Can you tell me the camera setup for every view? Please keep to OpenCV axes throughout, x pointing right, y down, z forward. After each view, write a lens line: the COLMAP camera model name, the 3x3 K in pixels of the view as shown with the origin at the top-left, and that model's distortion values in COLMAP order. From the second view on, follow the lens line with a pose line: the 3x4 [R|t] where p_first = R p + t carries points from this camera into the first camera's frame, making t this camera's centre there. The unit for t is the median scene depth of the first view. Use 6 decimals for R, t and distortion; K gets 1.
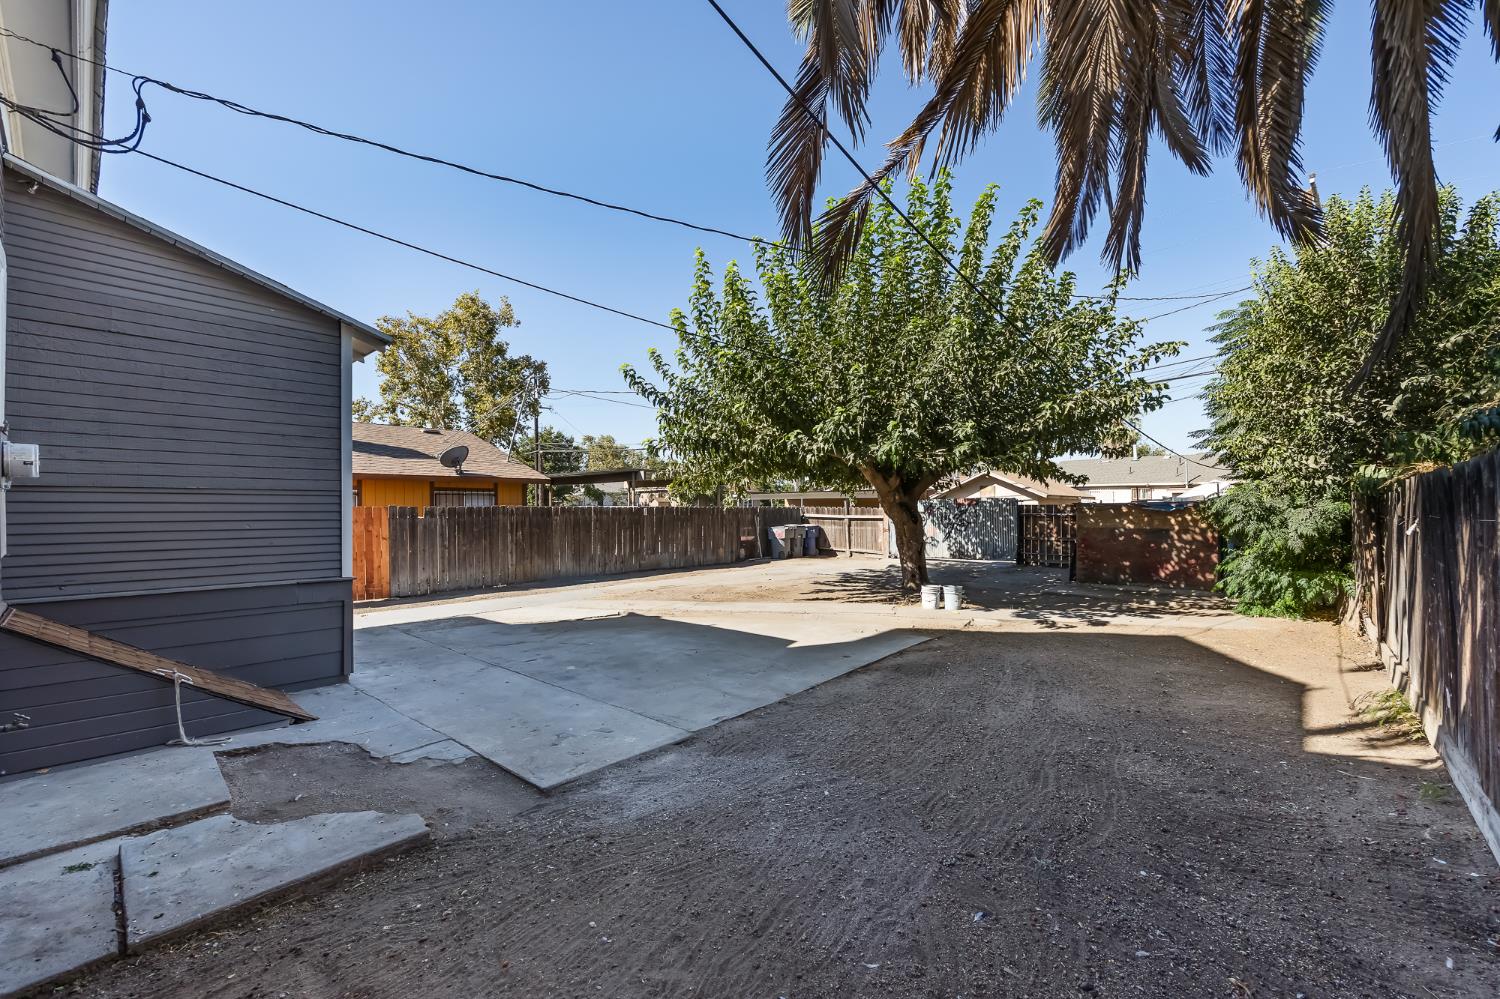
lens RADIAL K [[608.1, 0, 756.4], [0, 608.1, 507.2], [0, 0, 1]] dist [0.000331, 0.000681]
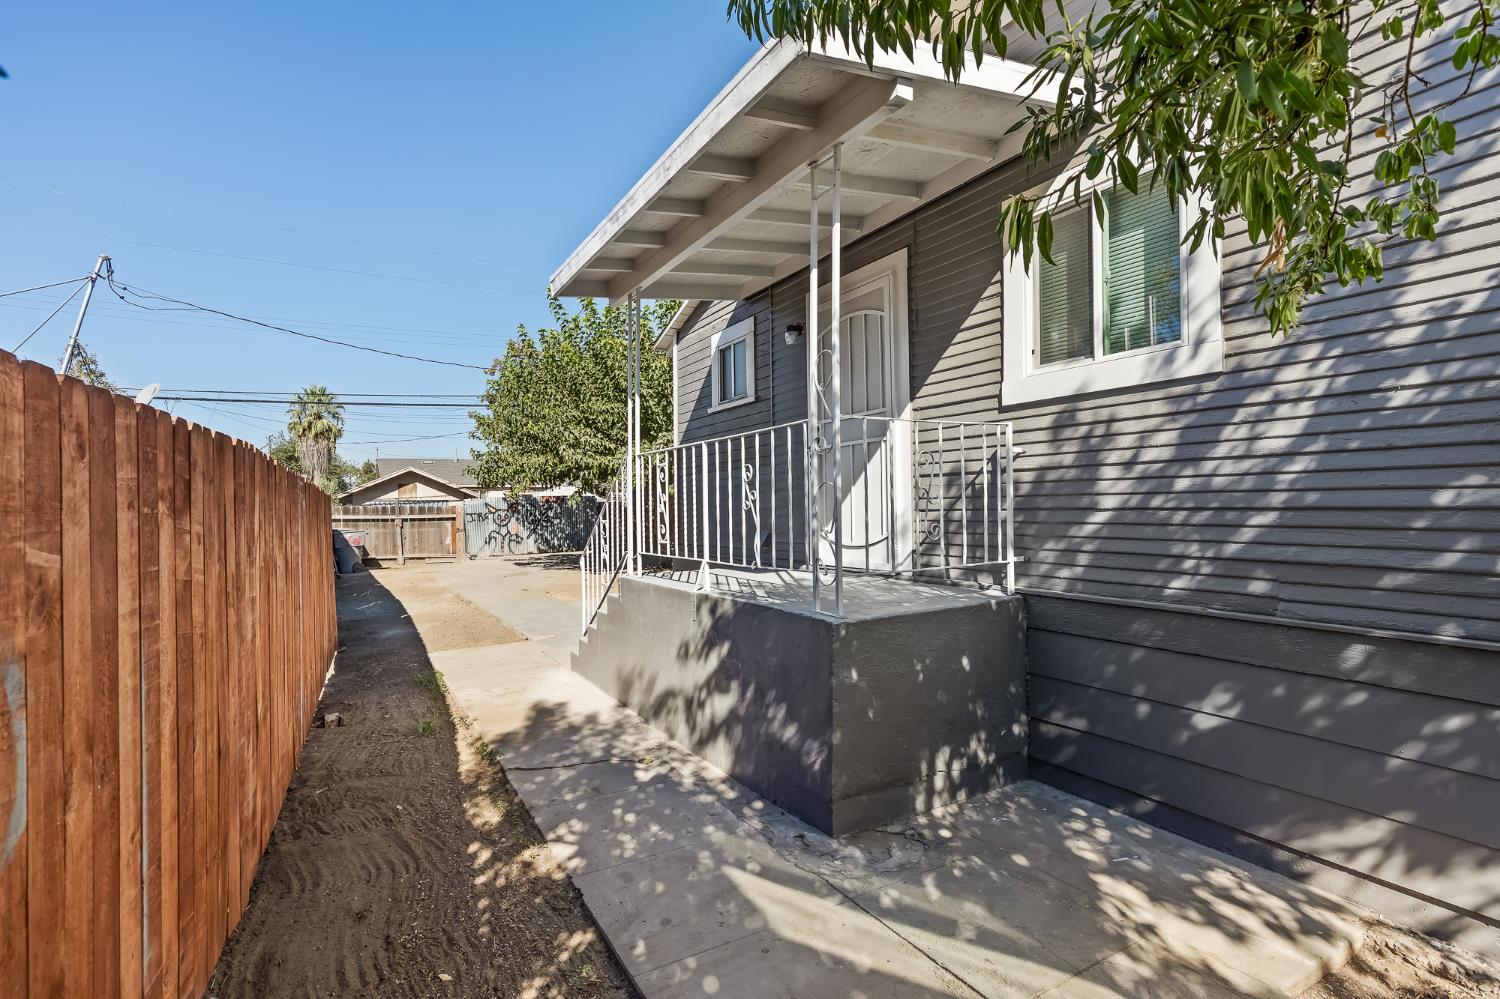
lens RADIAL K [[723.6, 0, 750.3], [0, 723.6, 517.1], [0, 0, 1]] dist [0.003439, 0.000187]
pose [[0.325463, -0.015409, 0.945429, -0.726359], [0.011924, 0.999855, 0.012191, 0.010794], [-0.945480, 0.007305, 0.325600, 0.250545]]
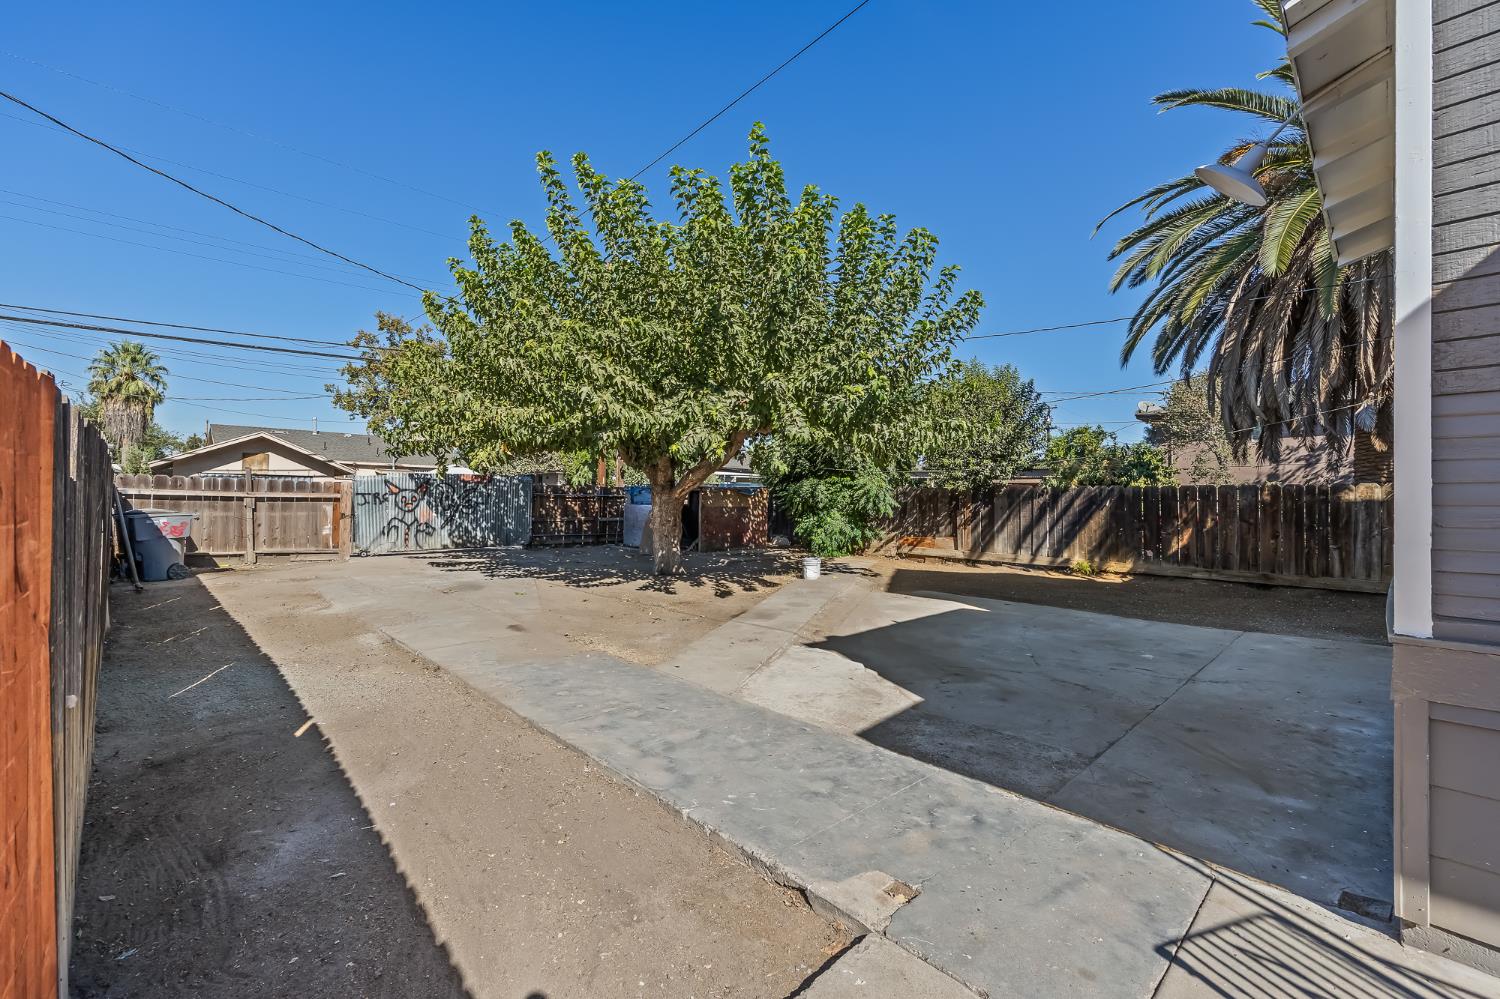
lens RADIAL K [[625.1, 0, 750.0], [0, 625.1, 499.5], [0, 0, 1]] dist [-0.003052, -0.000037]
pose [[0.086636, 0.004174, 0.996231, -0.462861], [-0.020586, 0.999785, -0.002399, 0.013391], [-0.996027, -0.020301, 0.086703, 0.539025]]
